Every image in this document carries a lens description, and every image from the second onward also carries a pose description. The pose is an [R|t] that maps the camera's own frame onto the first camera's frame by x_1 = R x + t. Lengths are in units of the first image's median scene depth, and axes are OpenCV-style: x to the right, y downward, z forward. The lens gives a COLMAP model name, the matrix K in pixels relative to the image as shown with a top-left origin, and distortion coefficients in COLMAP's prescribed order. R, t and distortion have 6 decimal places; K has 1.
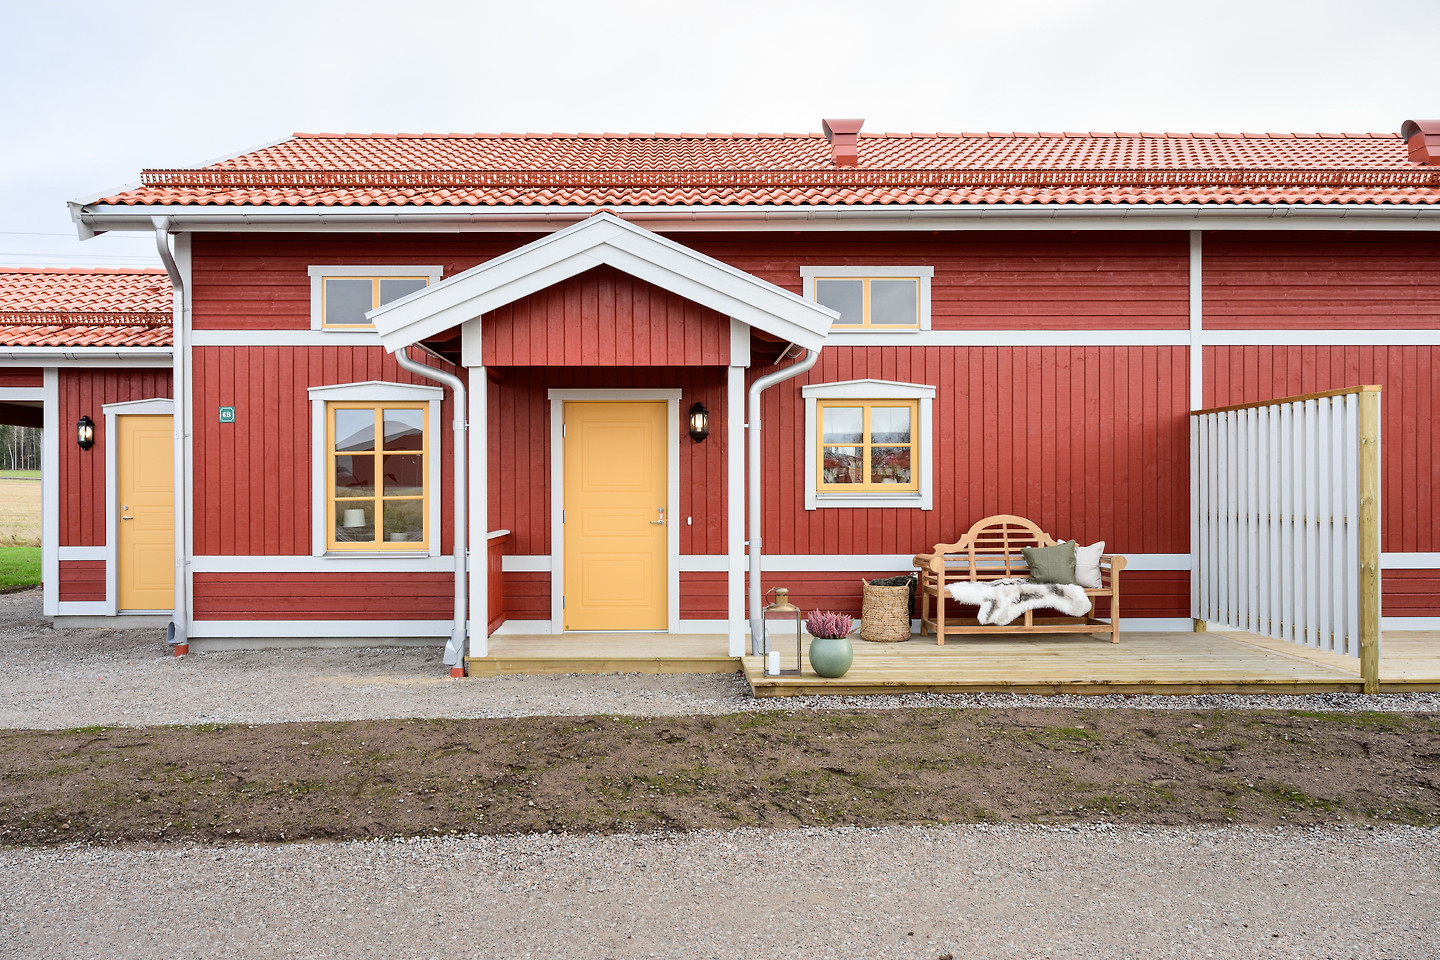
lens RADIAL K [[1099.2, 0, 718.3], [0, 1099.2, 459.5], [0, 0, 1]] dist [-0.053564, -0.000561]
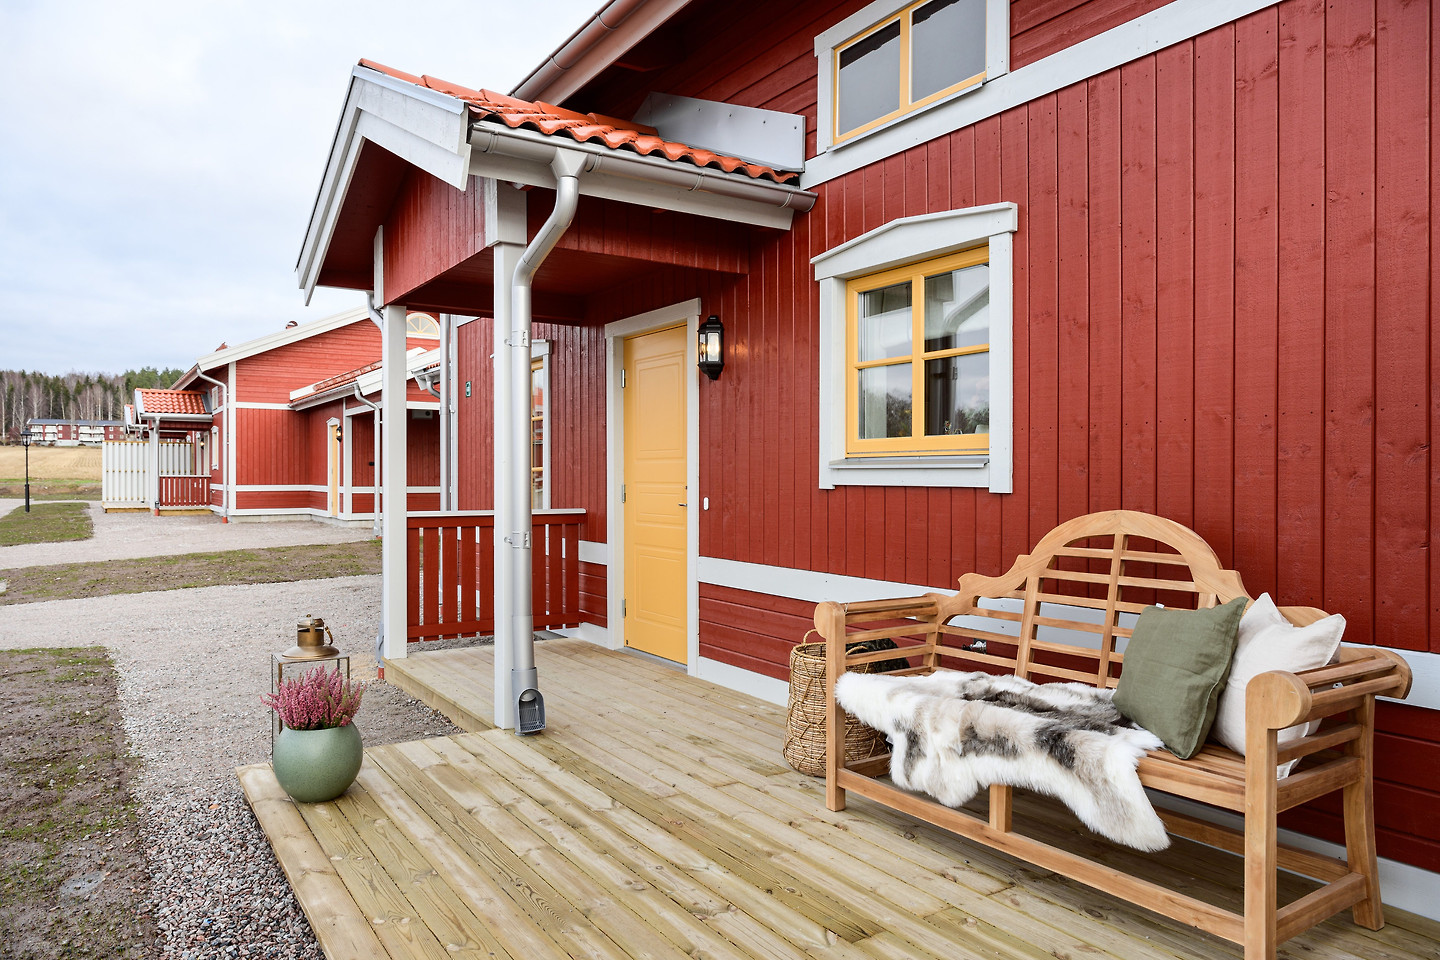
lens RADIAL K [[958.5, 0, 720.0], [0, 958.5, 480.0], [0, 0, 1]] dist [-0.000395, -0.000314]
pose [[0.548129, 0.006961, -0.836365, 0.446034], [0.001735, 0.999954, 0.009460, 0.036766], [0.836392, -0.006636, 0.548092, 0.702454]]
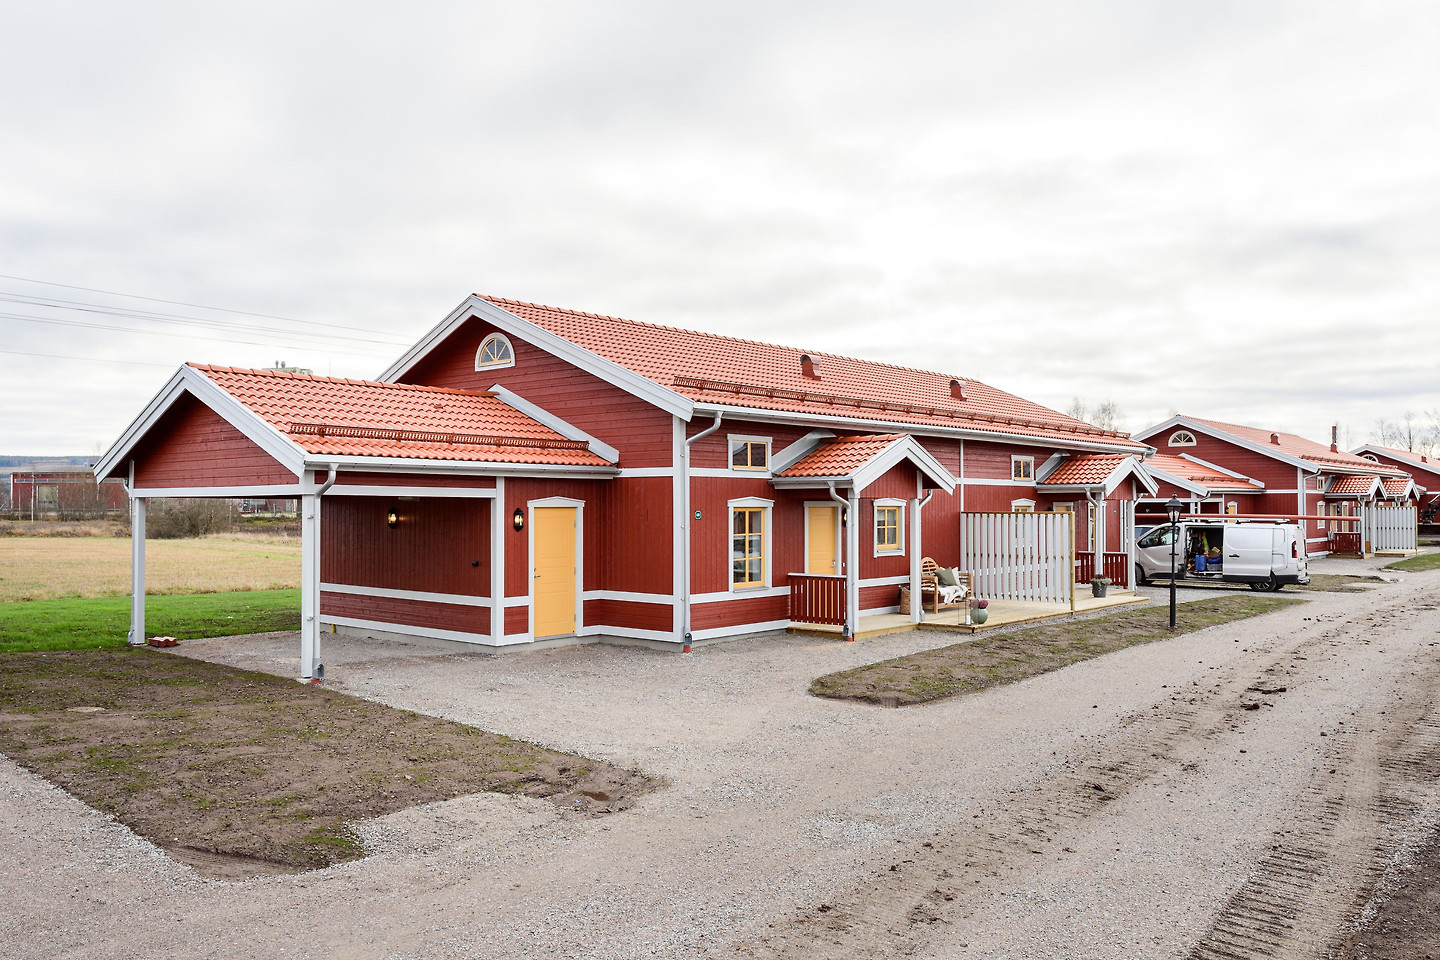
lens RADIAL K [[1030.7, 0, 683.4], [0, 1030.7, 467.2], [0, 0, 1]] dist [0.000334, -0.000067]
pose [[0.705694, 0.030742, 0.707849, -1.641172], [-0.020245, 0.999525, -0.023226, -0.079011], [-0.708227, 0.002060, 0.705982, -0.183034]]
